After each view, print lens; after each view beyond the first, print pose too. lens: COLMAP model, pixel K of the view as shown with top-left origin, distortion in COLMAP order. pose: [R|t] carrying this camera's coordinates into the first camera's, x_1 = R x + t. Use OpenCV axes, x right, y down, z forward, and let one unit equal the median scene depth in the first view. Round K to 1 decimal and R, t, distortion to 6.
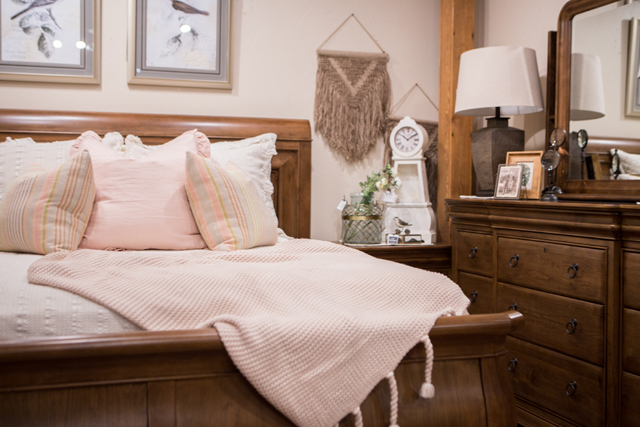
lens RADIAL K [[715.5, 0, 319.6], [0, 715.5, 212.8], [0, 0, 1]] dist [-0.071109, 0.000000]
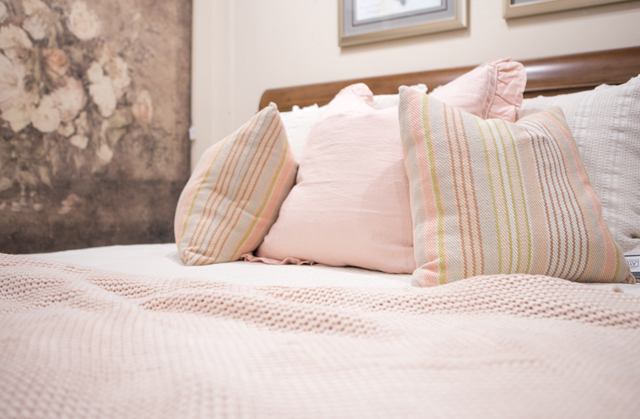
lens RADIAL K [[650.3, 0, 320.1], [0, 650.3, 207.3], [0, 0, 1]] dist [-0.011494, 0.000000]
pose [[0.574937, 0.013026, -0.818094, 0.180018], [-0.033514, 0.999409, -0.007640, 0.008453], [0.817511, 0.031810, 0.575034, 0.693809]]
